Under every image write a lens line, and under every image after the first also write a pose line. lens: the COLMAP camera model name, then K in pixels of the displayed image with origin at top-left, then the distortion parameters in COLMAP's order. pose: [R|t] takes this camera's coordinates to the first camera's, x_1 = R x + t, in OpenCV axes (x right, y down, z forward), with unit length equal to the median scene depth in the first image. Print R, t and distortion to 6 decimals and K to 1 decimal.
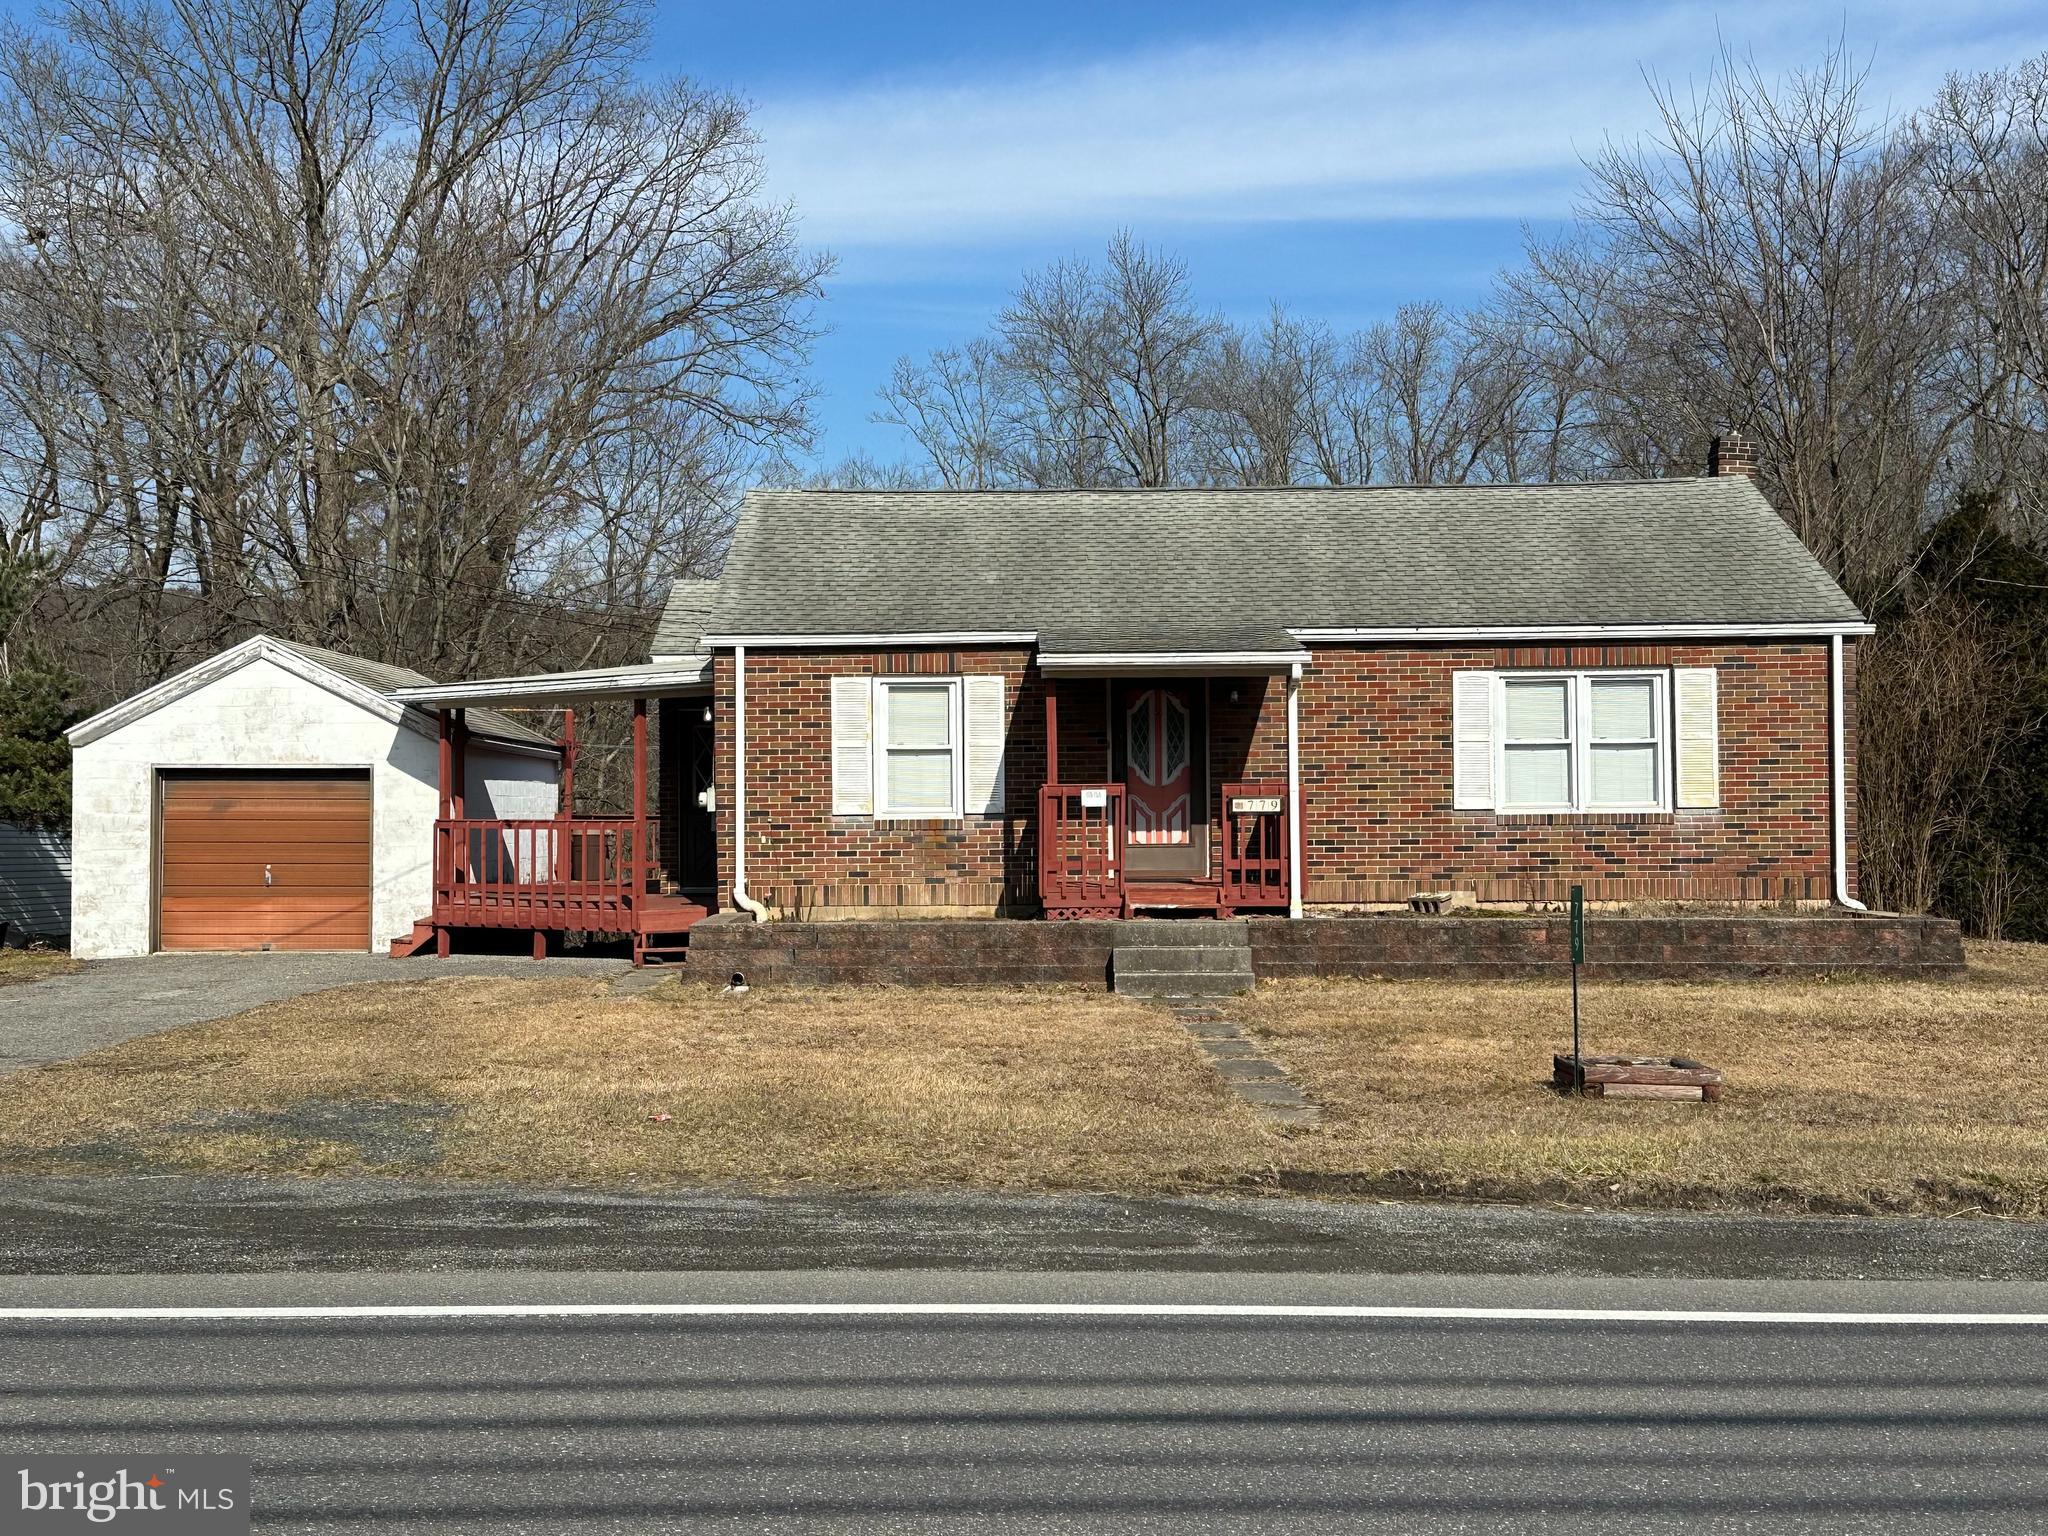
lens RADIAL K [[2415.1, 0, 1024.0], [0, 2415.1, 768.0], [0, 0, 1]] dist [0.103918, -0.004941]
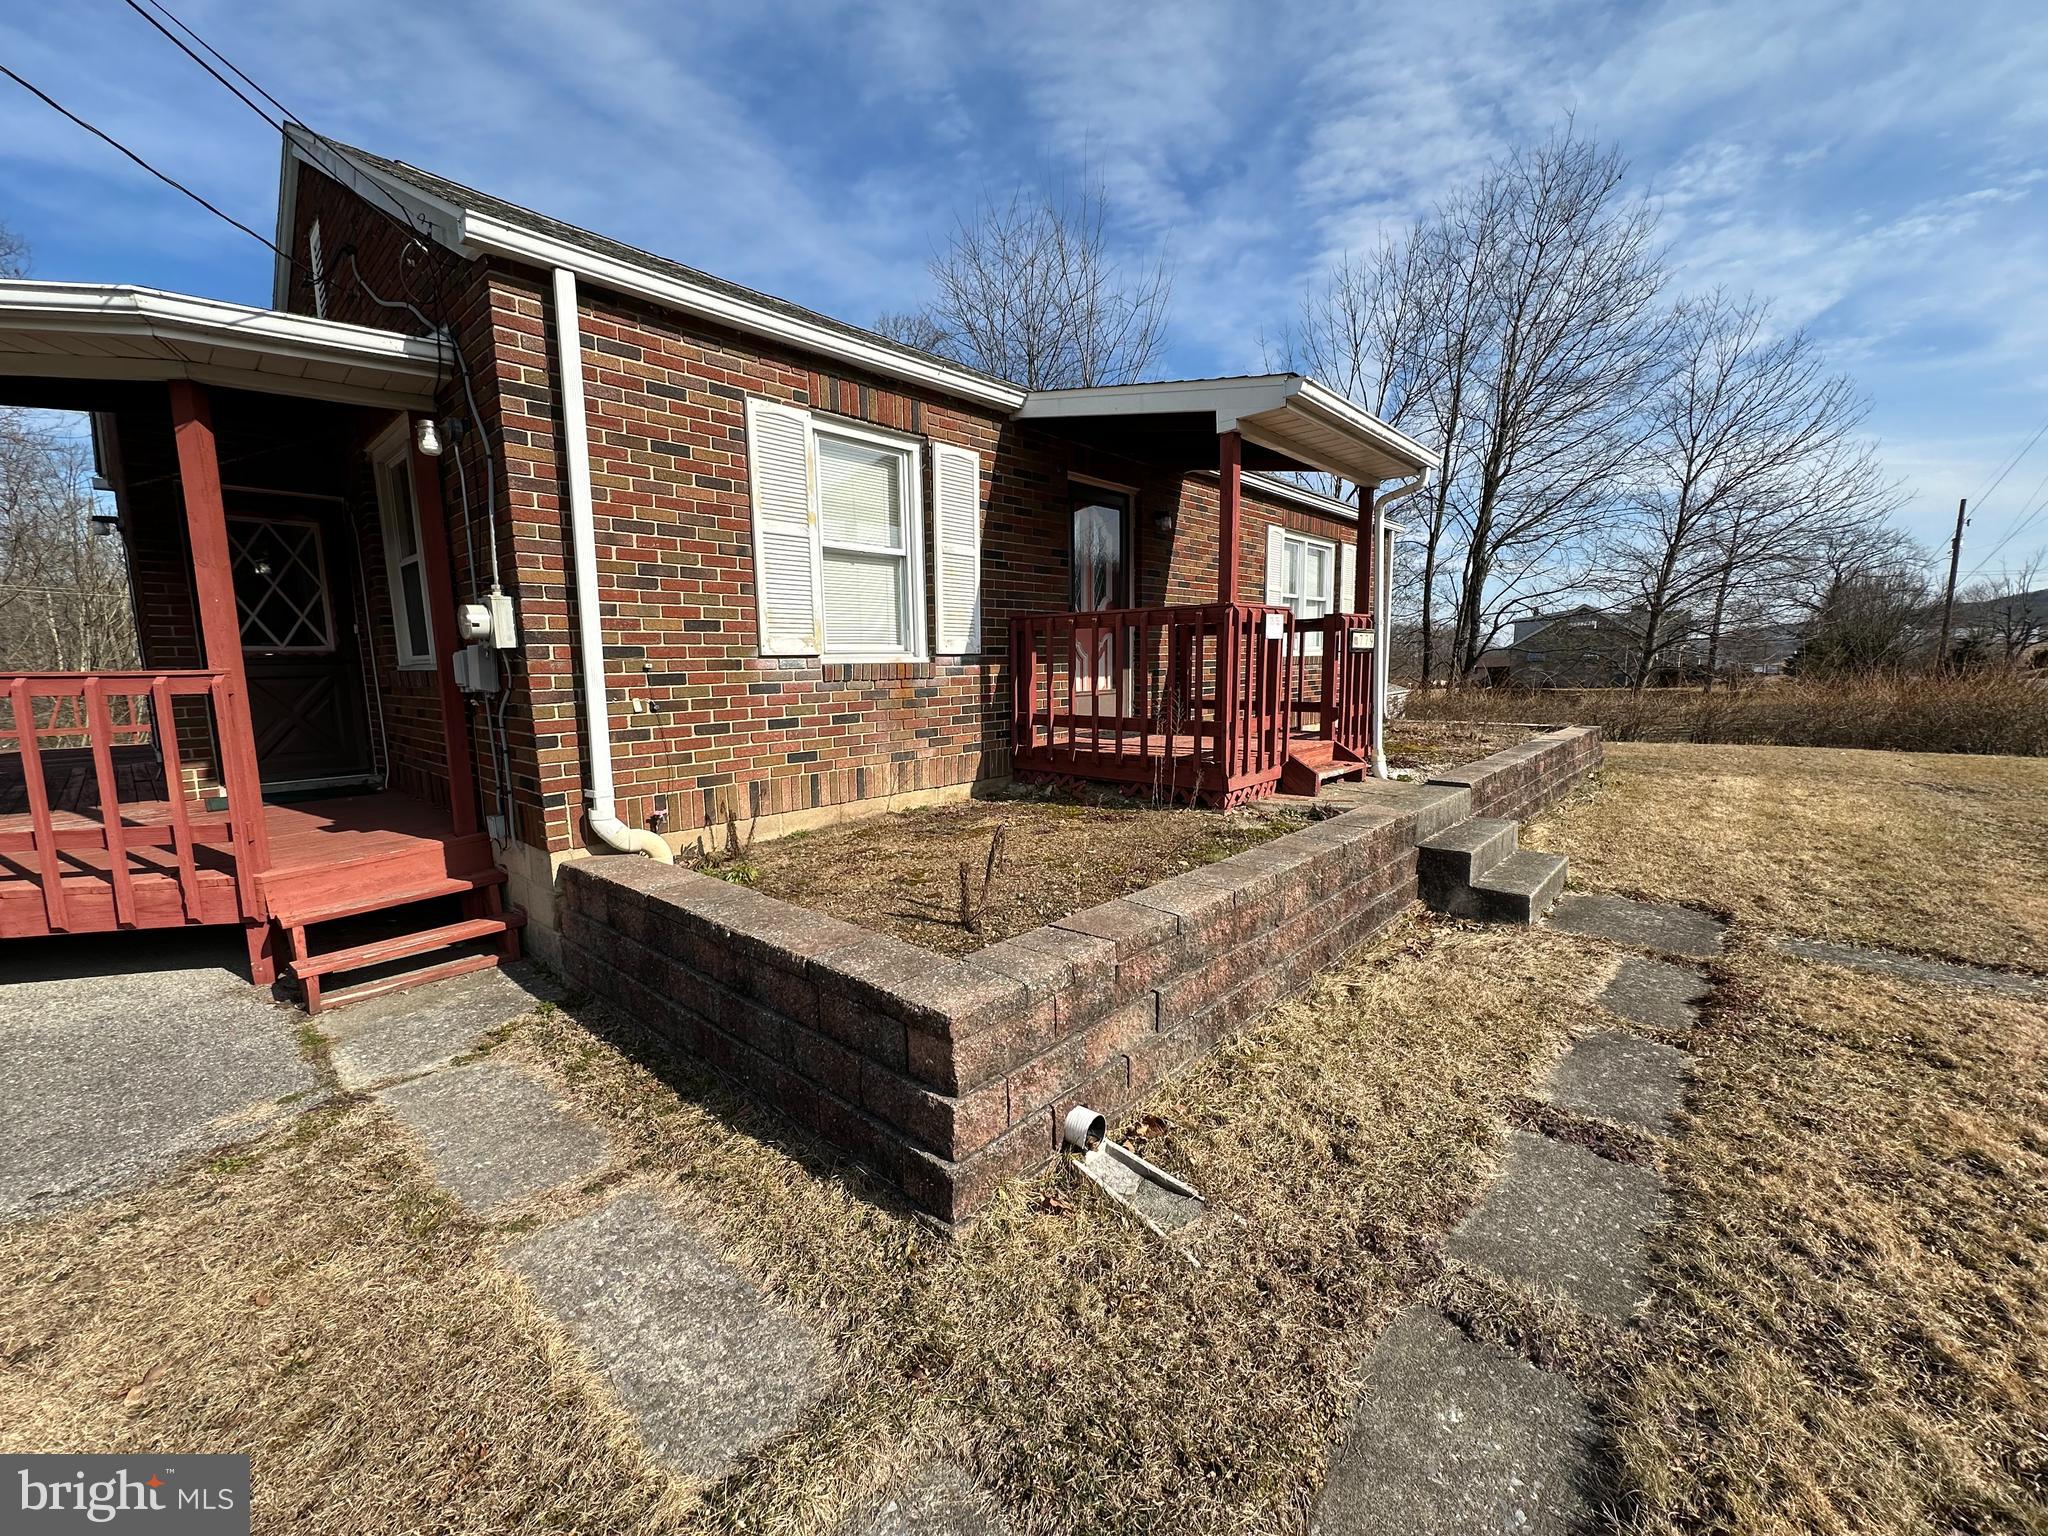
lens RADIAL K [[801.6, 0, 1027.6], [0, 801.6, 778.4], [0, 0, 1]] dist [0.002503, -0.000047]
pose [[0.675409, -0.108988, 0.729345, -0.176255], [-0.003250, 0.988569, 0.150734, 0.019202], [-0.737436, -0.104177, 0.667334, 0.826367]]
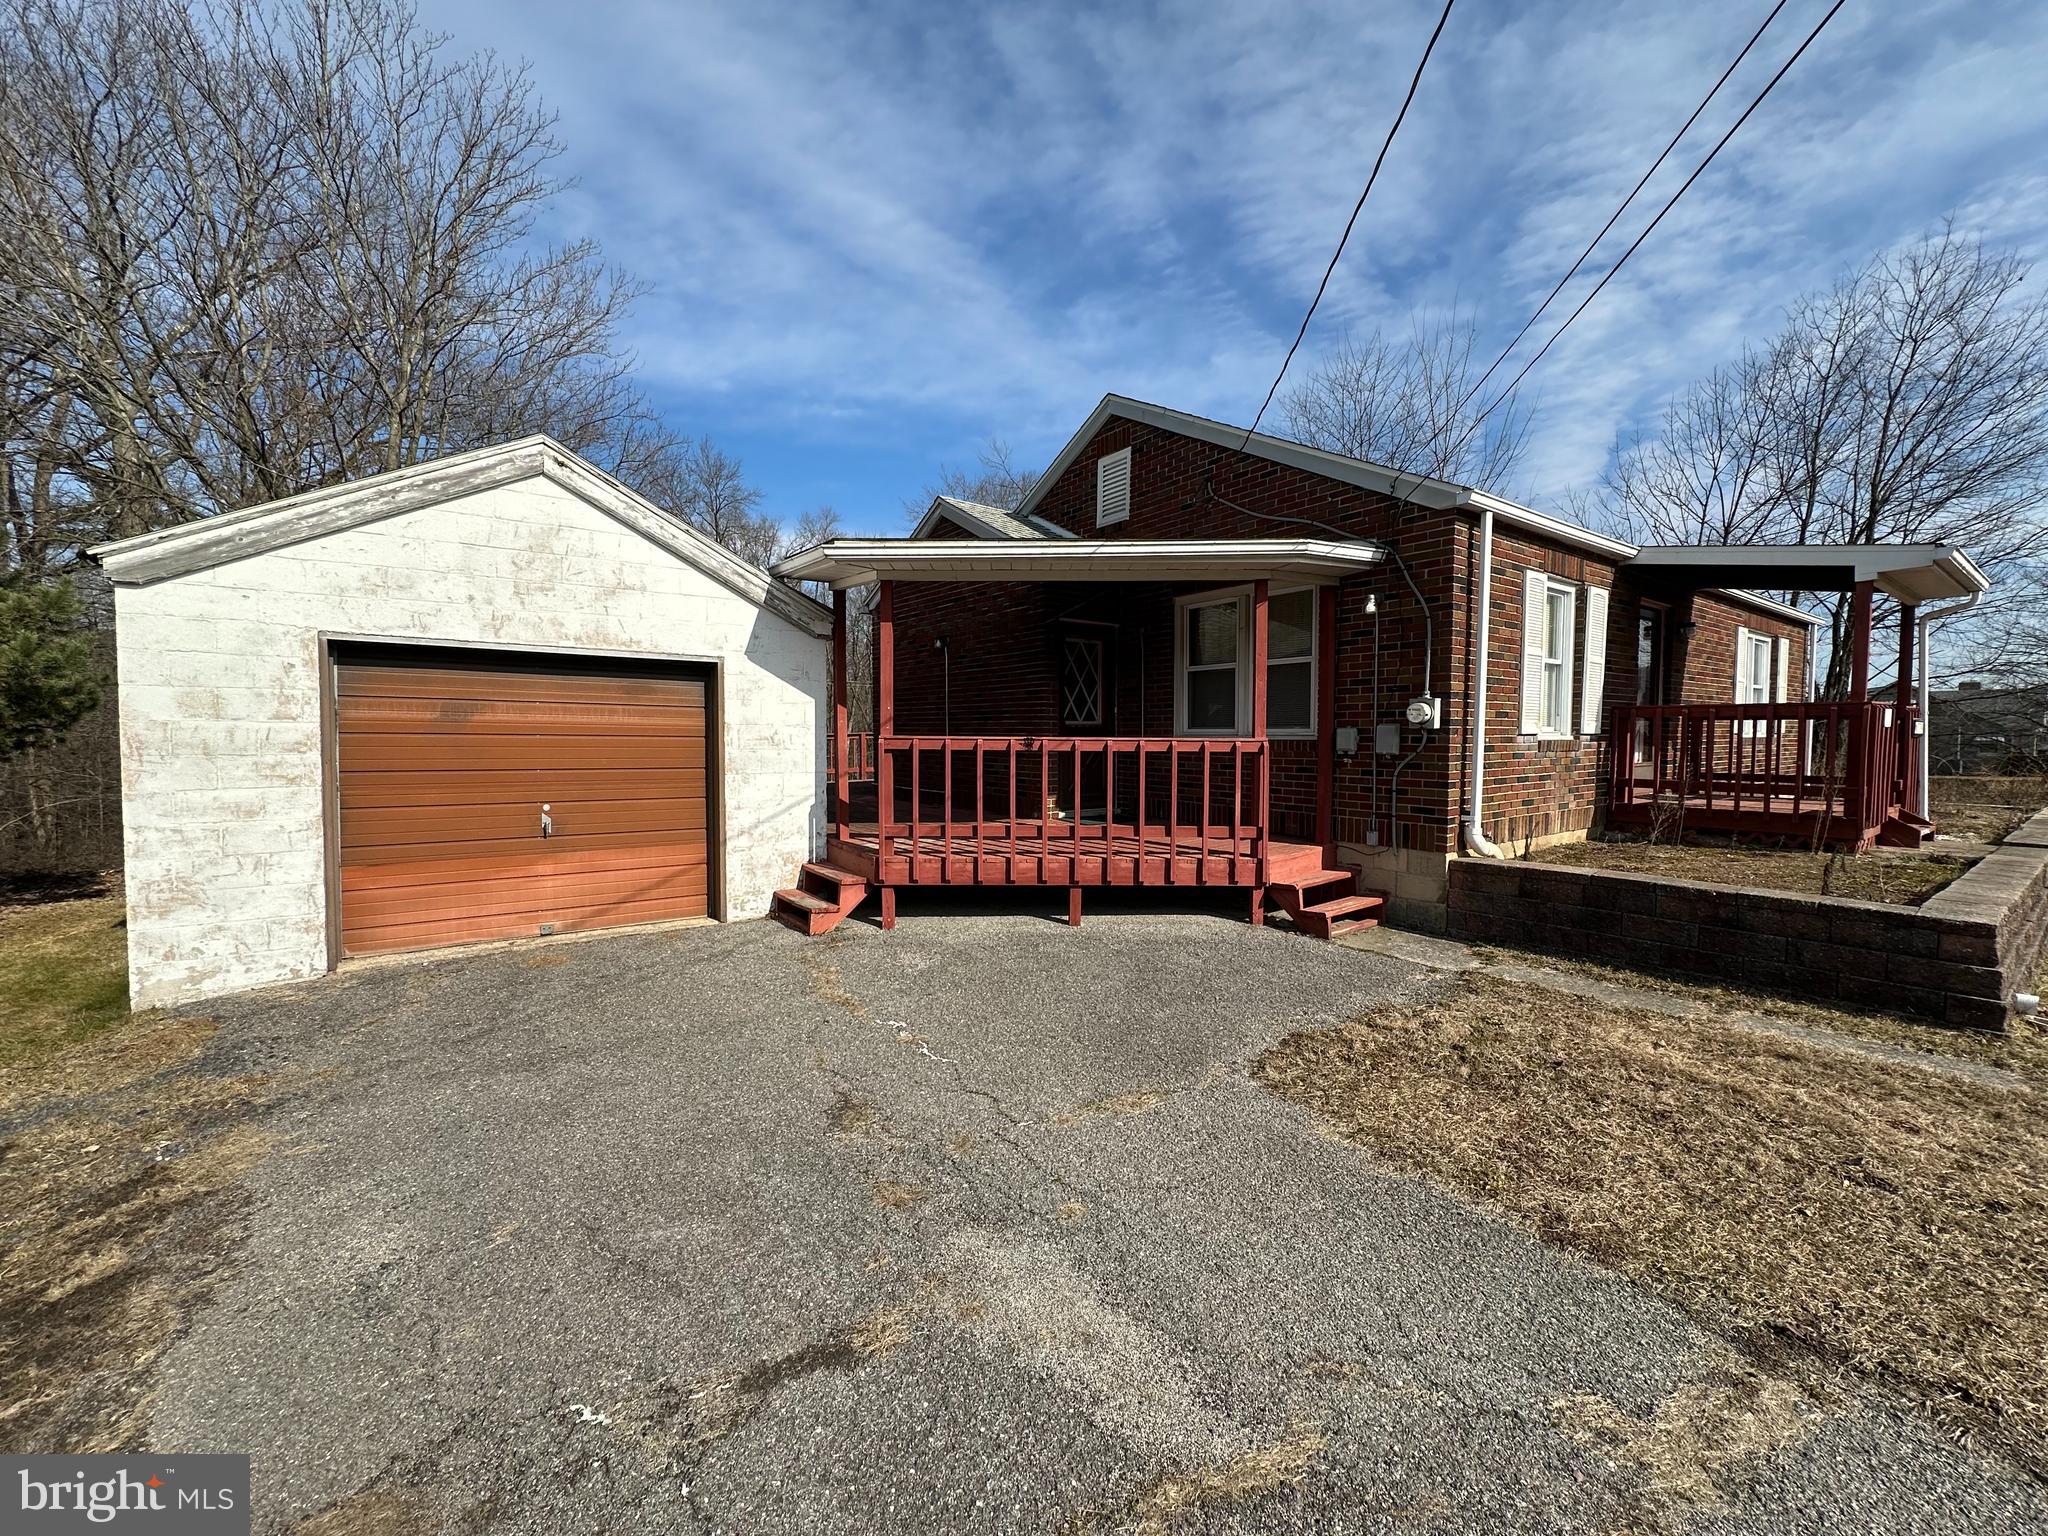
lens RADIAL K [[815.2, 0, 1024.0], [0, 815.2, 768.0], [0, 0, 1]] dist [-0.004746, 0.002840]
pose [[0.804771, -0.015654, 0.593379, -0.390469], [-0.016431, 0.998682, 0.048631, 0.020288], [-0.593358, -0.048886, 0.803453, 0.873872]]
